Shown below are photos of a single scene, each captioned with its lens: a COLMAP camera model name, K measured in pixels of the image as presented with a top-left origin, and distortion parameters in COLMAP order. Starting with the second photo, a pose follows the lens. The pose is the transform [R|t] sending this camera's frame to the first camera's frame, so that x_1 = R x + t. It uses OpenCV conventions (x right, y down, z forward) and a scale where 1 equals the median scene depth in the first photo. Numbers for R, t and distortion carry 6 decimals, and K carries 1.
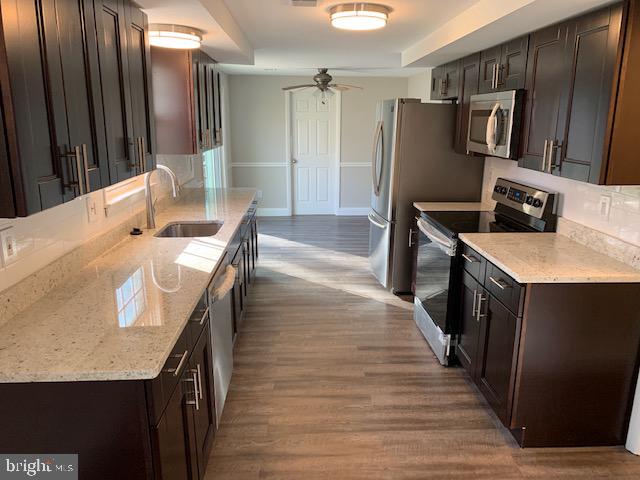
lens RADIAL K [[489.4, 0, 319.8], [0, 489.4, 238.0], [0, 0, 1]] dist [0.035334, -0.052790]
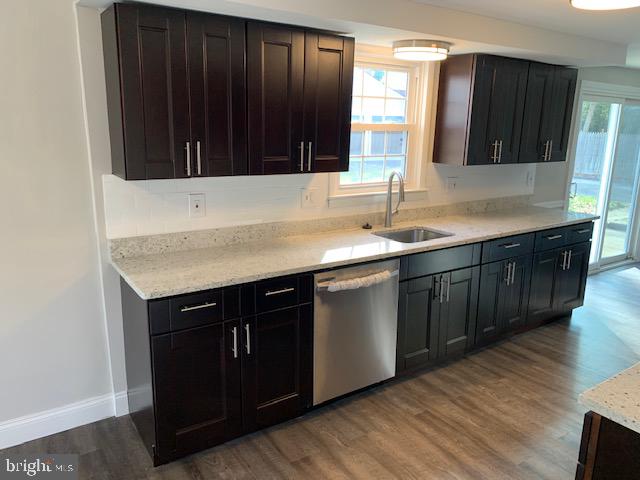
lens RADIAL K [[489.4, 0, 320.2], [0, 489.4, 238.8], [0, 0, 1]] dist [0.035334, -0.052790]
pose [[0.521876, 0.198648, -0.829569, 0.487396], [-0.223813, 0.970322, 0.091554, -0.060698], [0.823136, 0.137888, 0.550848, 0.266083]]
